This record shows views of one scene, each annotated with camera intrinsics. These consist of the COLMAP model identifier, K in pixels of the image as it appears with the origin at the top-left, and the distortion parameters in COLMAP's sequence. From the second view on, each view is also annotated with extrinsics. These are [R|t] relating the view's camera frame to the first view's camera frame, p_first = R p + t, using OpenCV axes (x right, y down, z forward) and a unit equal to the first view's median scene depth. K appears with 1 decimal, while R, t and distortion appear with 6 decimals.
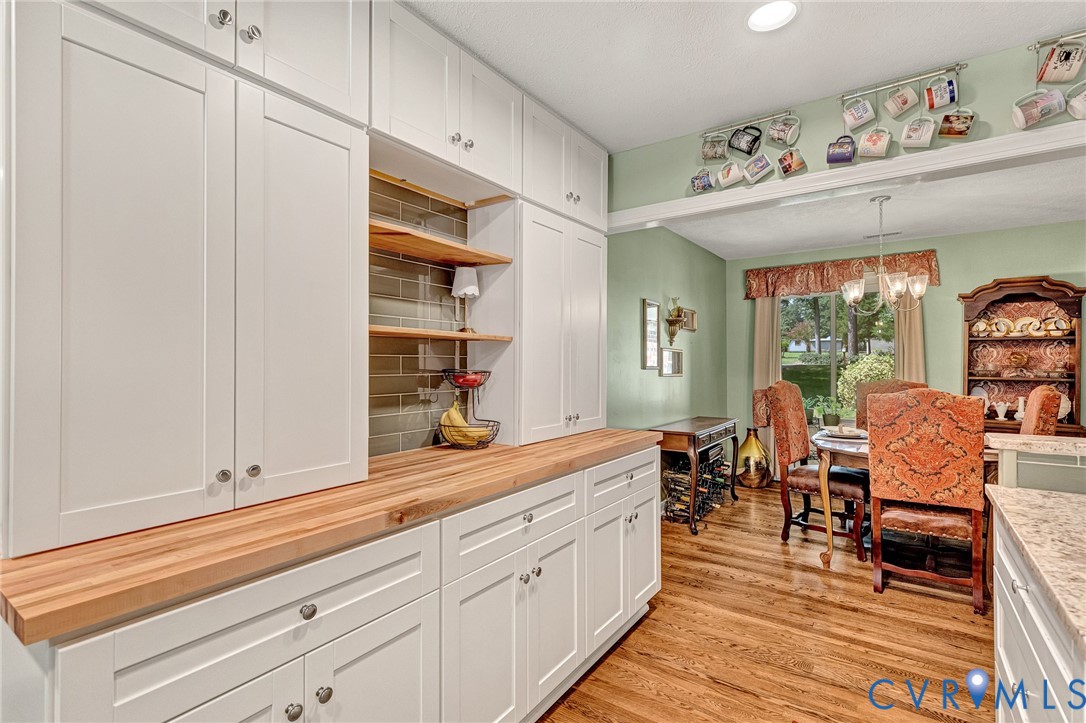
lens RADIAL K [[511.3, 0, 538.5], [0, 511.3, 358.3], [0, 0, 1]] dist [0.020742, -0.008565]
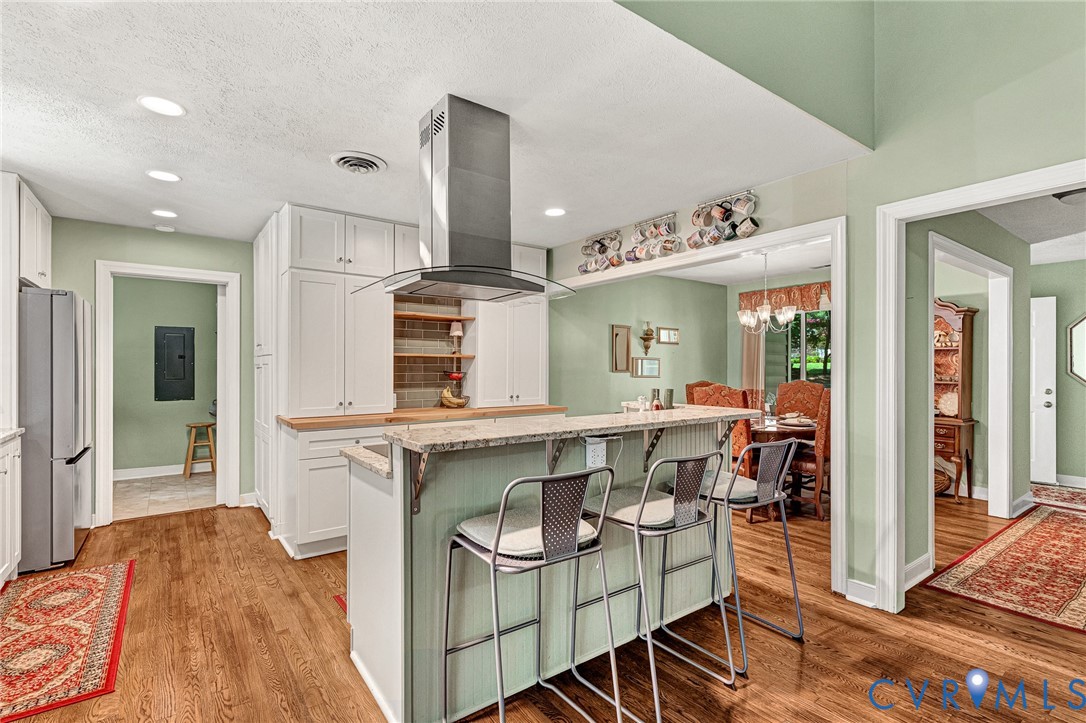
lens RADIAL K [[508.9, 0, 527.0], [0, 508.9, 365.7], [0, 0, 1]] dist [0.019420, -0.000318]
pose [[0.944685, 0.001470, -0.327976, 0.717515], [0.001567, 0.999958, 0.008997, -0.017253], [0.327975, -0.009013, 0.944643, -0.761118]]
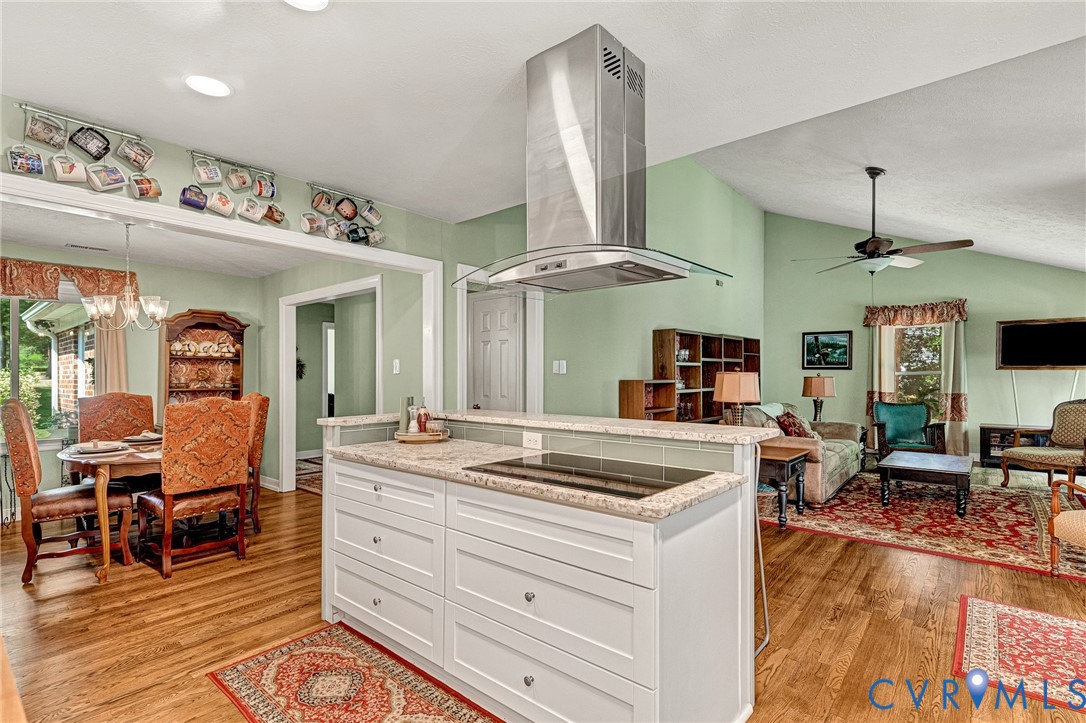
lens RADIAL K [[514.1, 0, 546.8], [0, 514.1, 375.3], [0, 0, 1]] dist [-0.001847, -0.000163]
pose [[0.088124, 0.000417, 0.996109, -0.442190], [-0.005919, 0.999982, 0.000105, 0.000367], [-0.996092, -0.005905, 0.088124, 0.075026]]
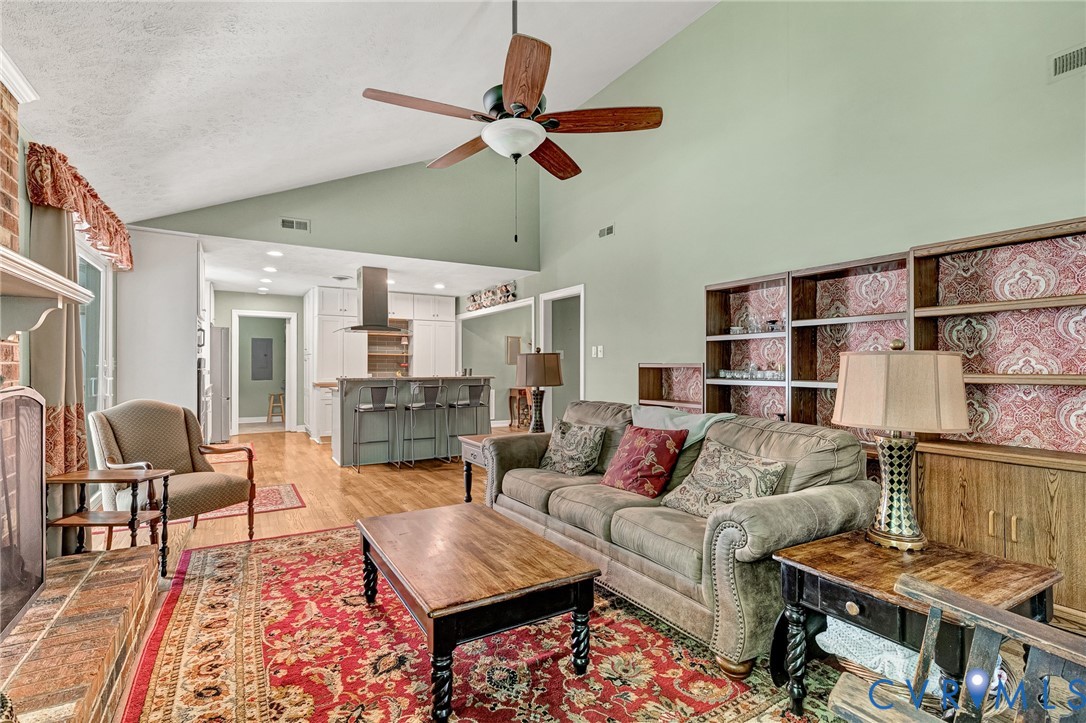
lens RADIAL K [[496.0, 0, 531.7], [0, 496.0, 365.7], [0, 0, 1]] dist [0.009862, -0.000884]
pose [[0.916009, 0.001666, -0.401155, 2.063687], [0.002882, 0.999938, 0.010734, 0.005582], [0.401148, -0.010989, 0.915947, -1.907761]]
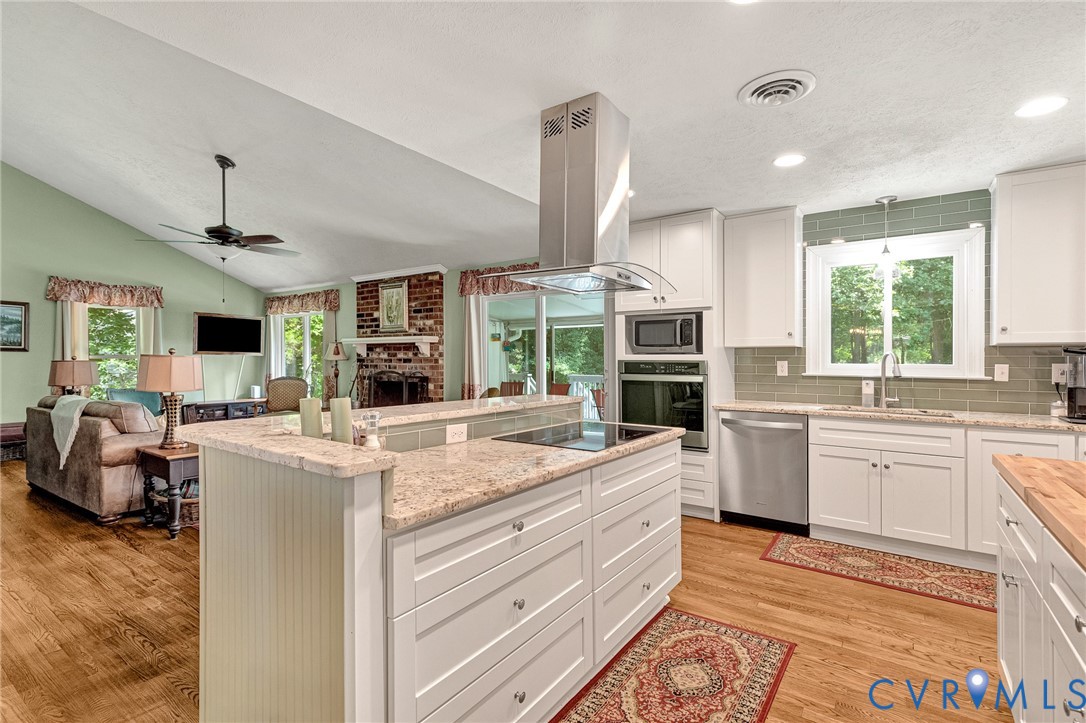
lens RADIAL K [[511.3, 0, 538.5], [0, 511.3, 358.3], [0, 0, 1]] dist [0.020742, -0.008565]
pose [[-0.999921, -0.002598, -0.012336, 0.422728], [-0.002461, 0.999935, -0.011136, 0.008563], [0.012364, -0.011105, -0.999862, 1.061415]]
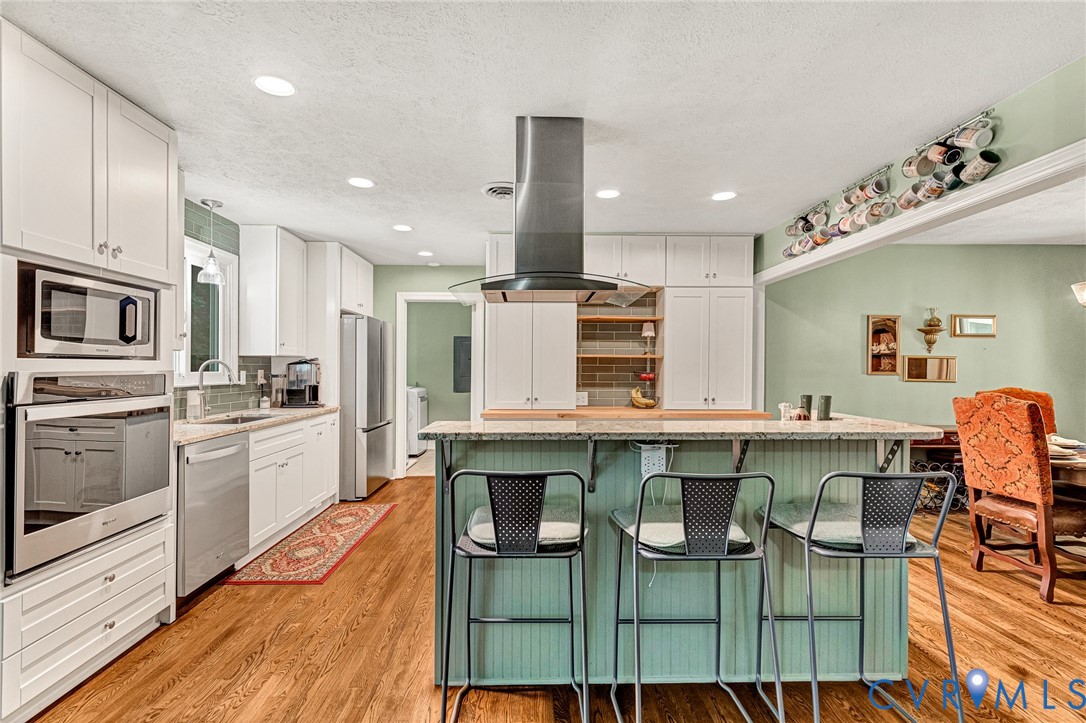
lens RADIAL K [[496.0, 0, 531.7], [0, 496.0, 365.7], [0, 0, 1]] dist [0.009862, -0.000884]
pose [[0.593750, 0.001012, -0.804649, 1.061231], [0.004944, 0.999976, 0.004906, -0.013816], [0.804634, -0.006891, 0.593730, -0.506029]]
